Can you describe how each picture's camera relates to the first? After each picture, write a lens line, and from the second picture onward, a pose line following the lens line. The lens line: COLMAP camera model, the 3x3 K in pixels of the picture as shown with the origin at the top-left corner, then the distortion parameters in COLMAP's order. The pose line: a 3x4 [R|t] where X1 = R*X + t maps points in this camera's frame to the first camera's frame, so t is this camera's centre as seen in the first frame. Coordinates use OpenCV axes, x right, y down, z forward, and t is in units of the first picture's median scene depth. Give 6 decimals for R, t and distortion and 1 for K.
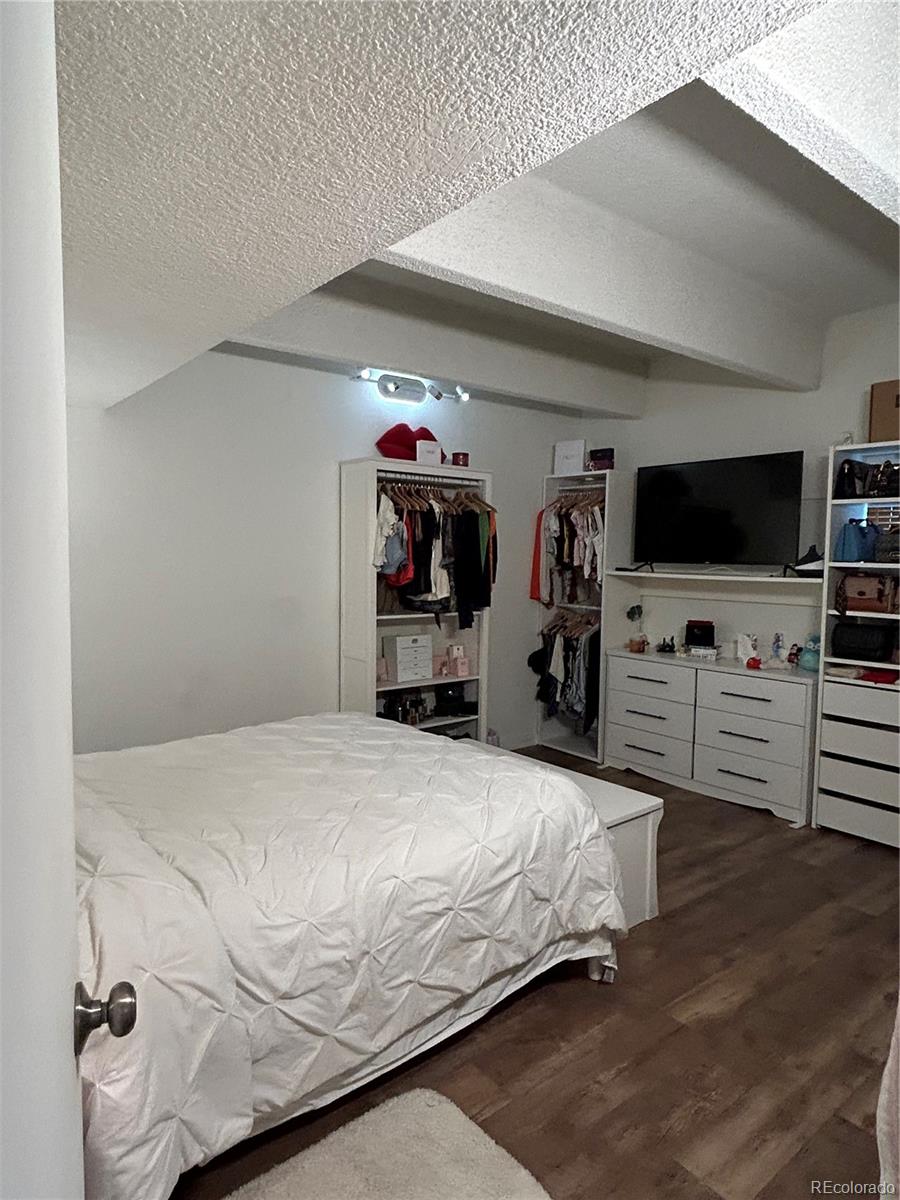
lens RADIAL K [[725.3, 0, 449.5], [0, 725.3, 600.0], [0, 0, 1]] dist [-0.000811, -0.004885]
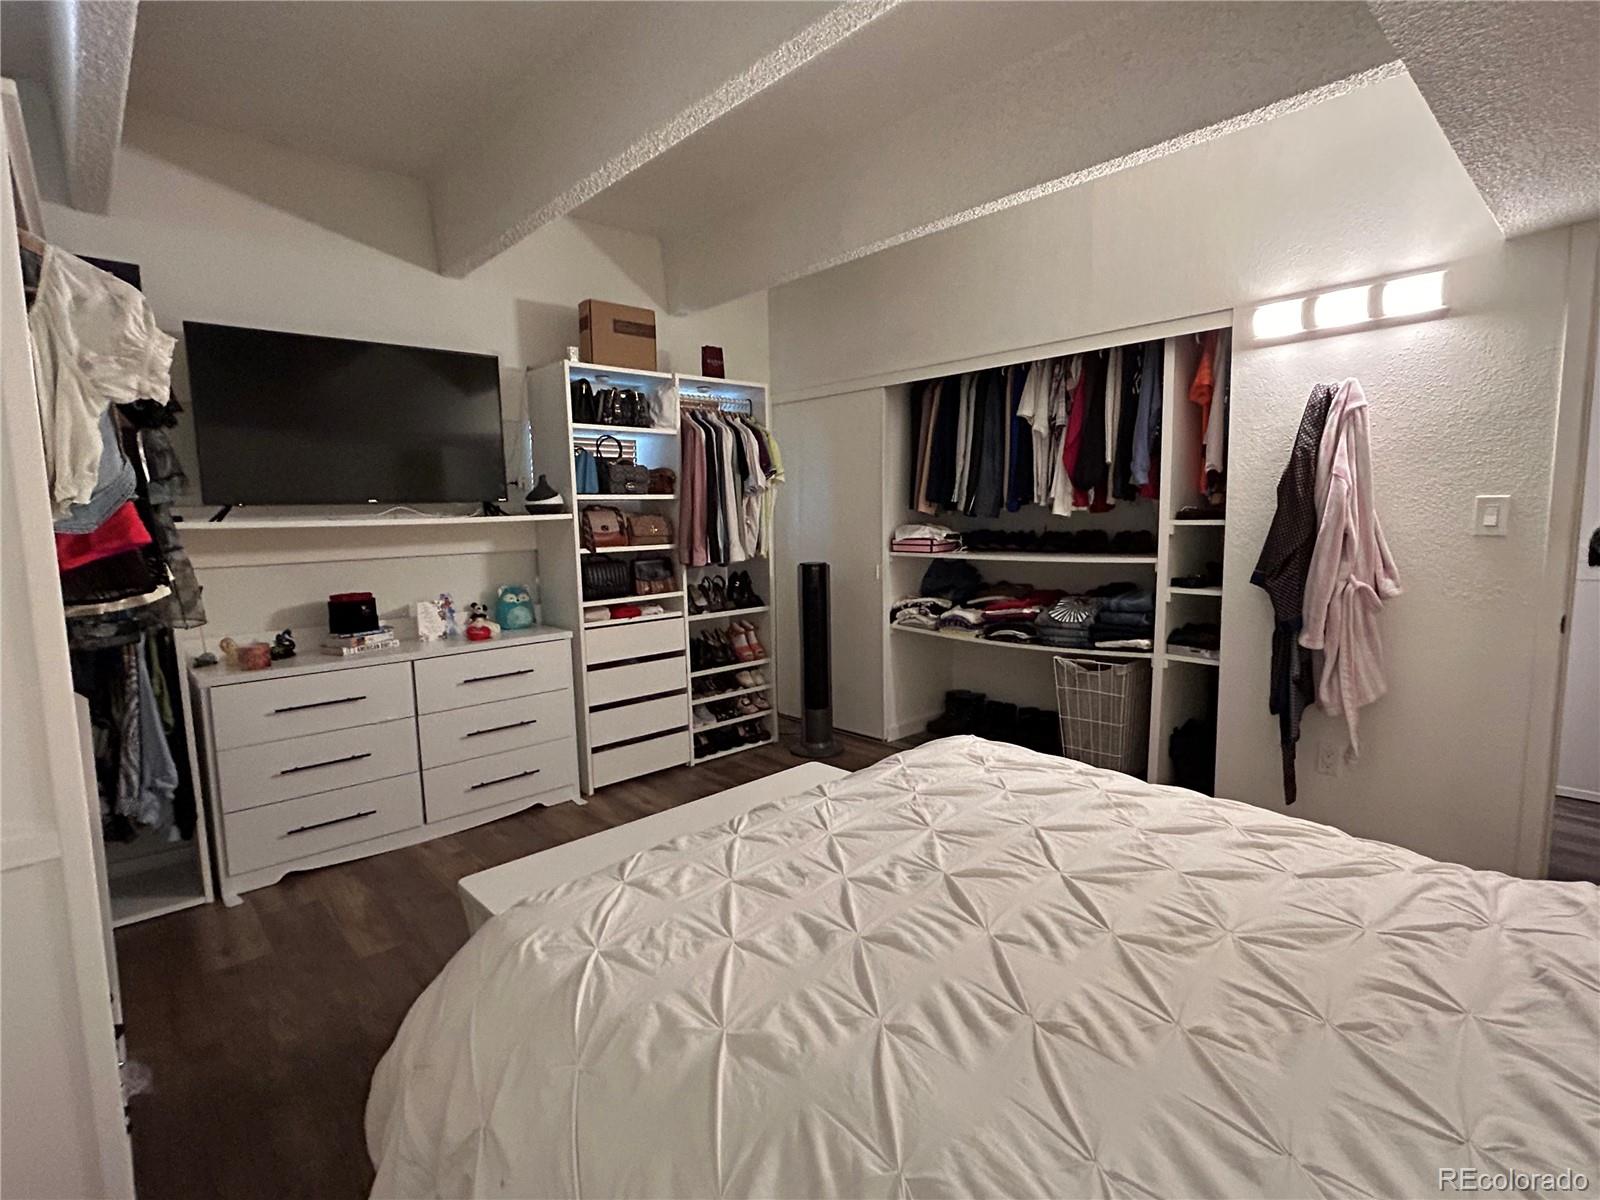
lens RADIAL K [[773.8, 0, 799.3], [0, 773.8, 596.7], [0, 0, 1]] dist [0.000972, -0.000041]
pose [[-0.060132, -0.132465, 0.989362, -0.423520], [0.081861, 0.987162, 0.137146, -0.036094], [-0.994828, 0.089237, -0.048517, 0.768082]]
